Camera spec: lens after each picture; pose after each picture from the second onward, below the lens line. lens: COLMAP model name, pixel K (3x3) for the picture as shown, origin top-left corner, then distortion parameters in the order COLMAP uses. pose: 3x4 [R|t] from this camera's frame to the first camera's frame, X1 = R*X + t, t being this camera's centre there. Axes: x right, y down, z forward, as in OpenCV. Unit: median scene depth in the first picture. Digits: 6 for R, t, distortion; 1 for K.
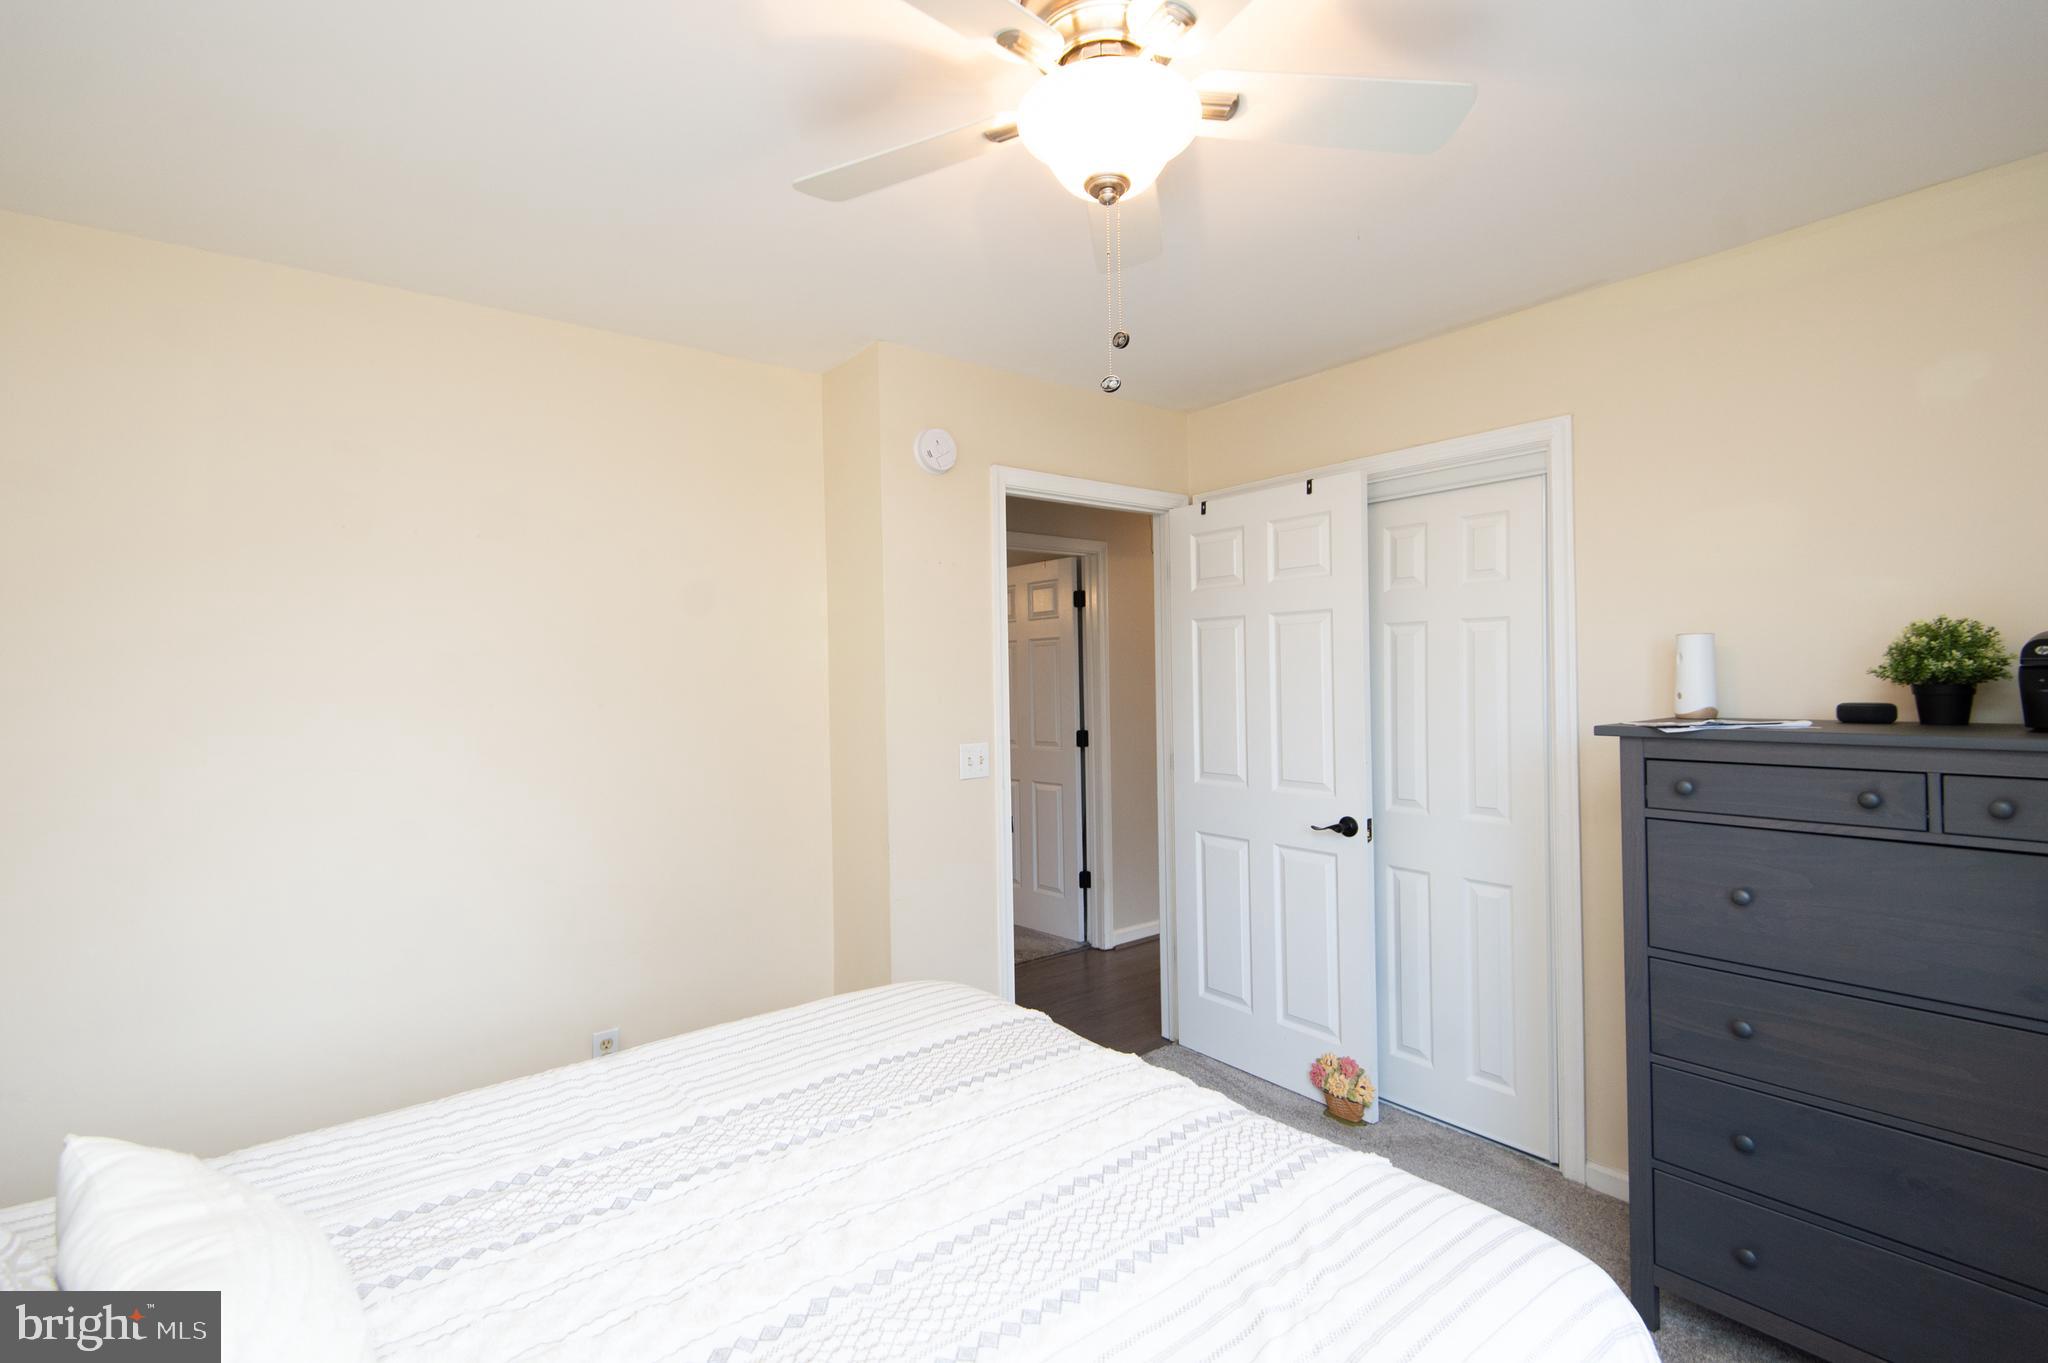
lens RADIAL K [[939.3, 0, 1032.1], [0, 939.3, 673.6], [0, 0, 1]] dist [0.046640, -0.032590]
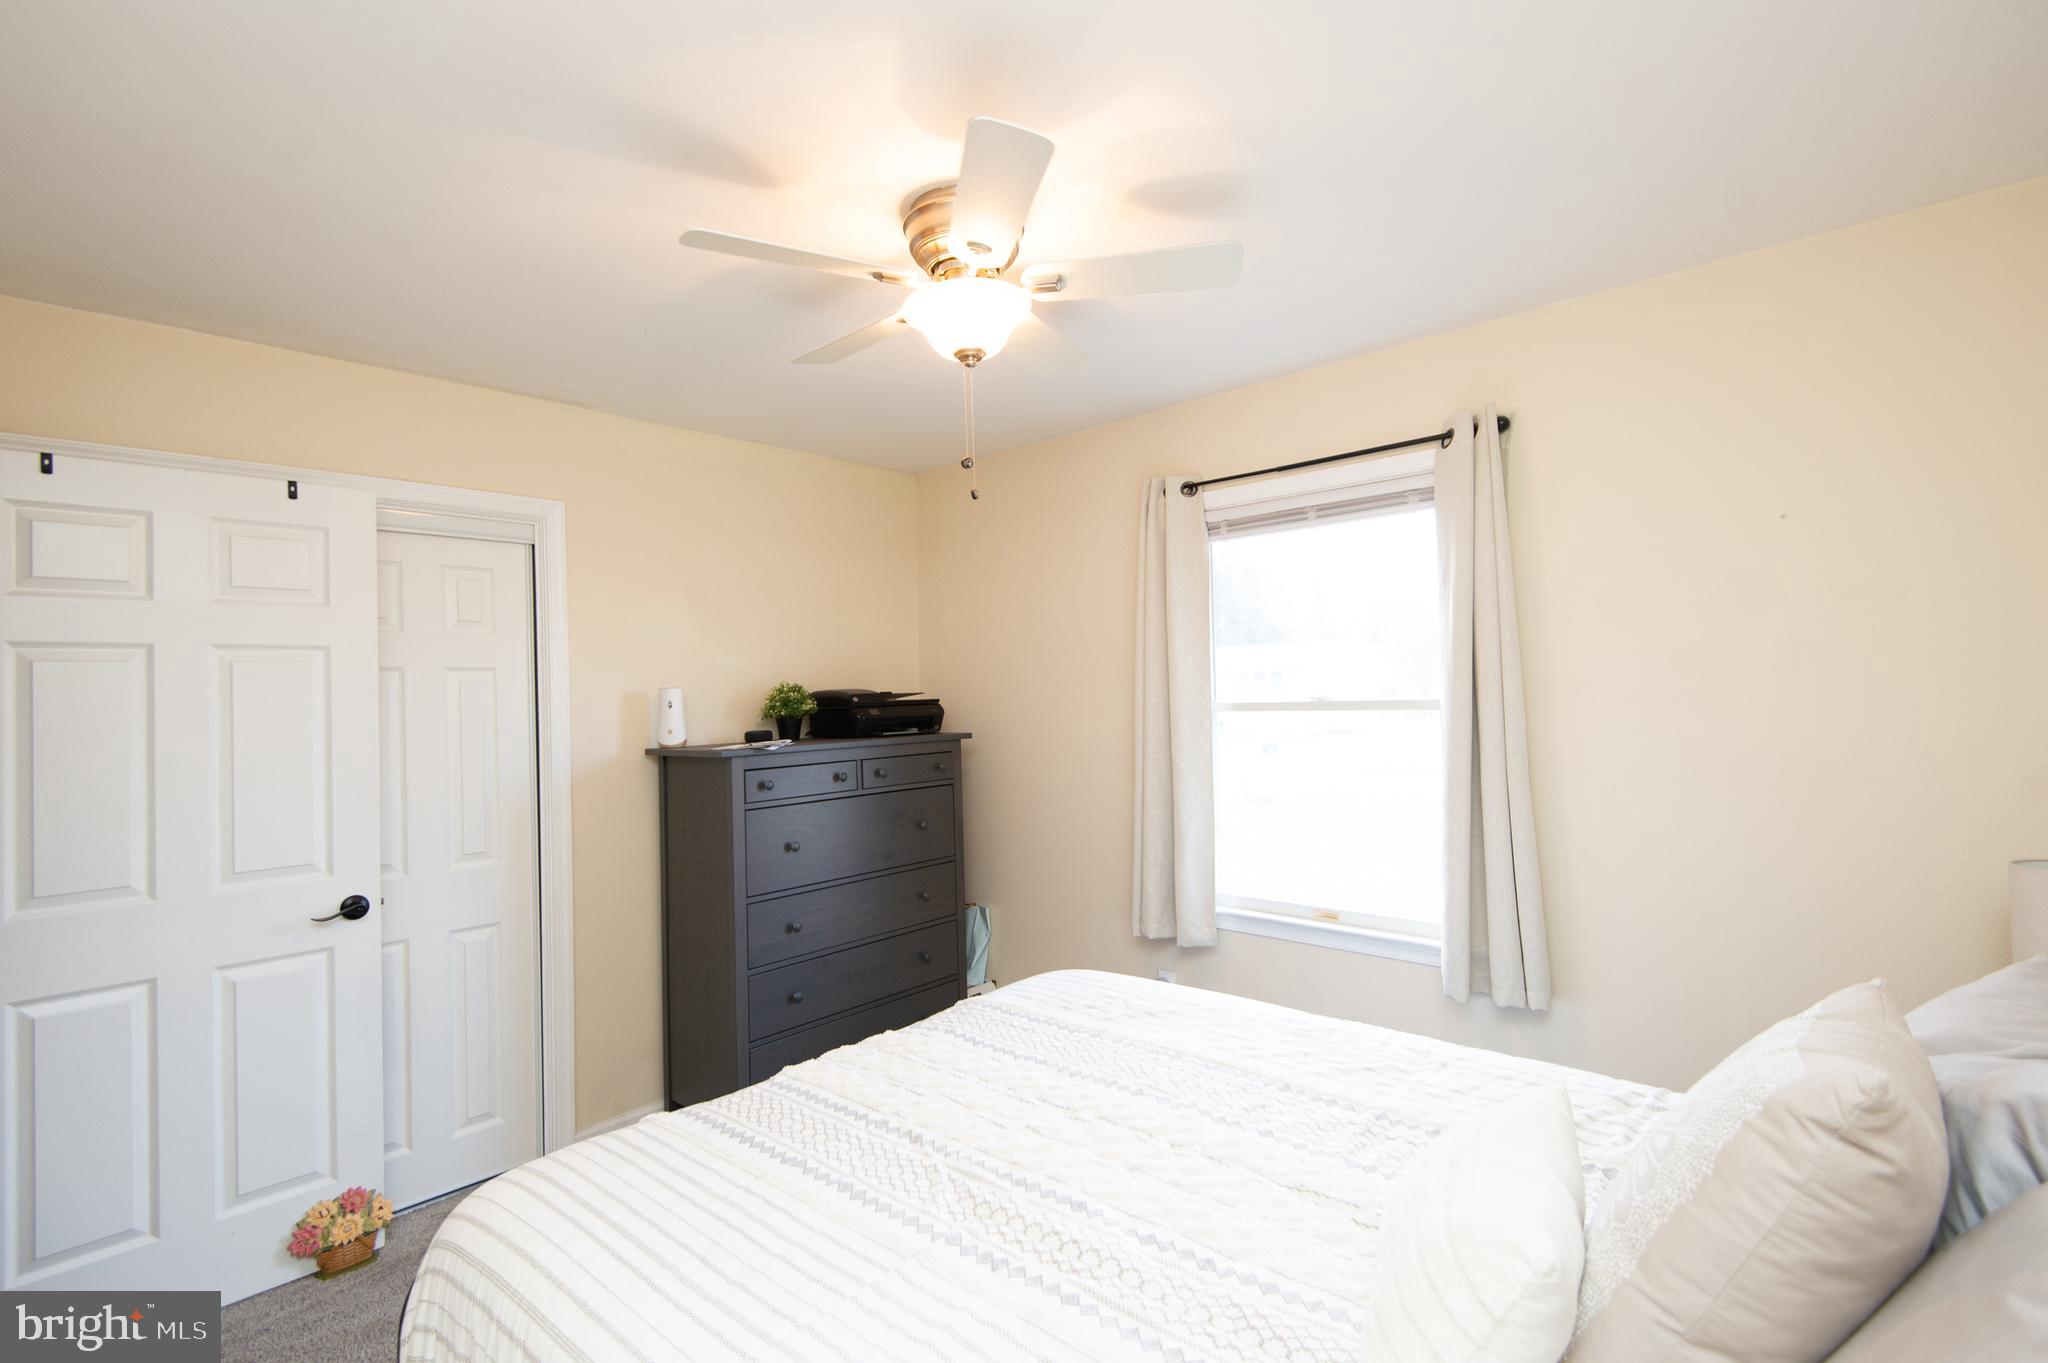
lens RADIAL K [[939.3, 0, 1032.1], [0, 939.3, 673.6], [0, 0, 1]] dist [0.046640, -0.032590]
pose [[-0.156371, 0.045994, 0.986627, -0.633446], [0.035237, 0.998539, -0.040965, 0.011292], [-0.987070, 0.028360, -0.157764, 0.561353]]
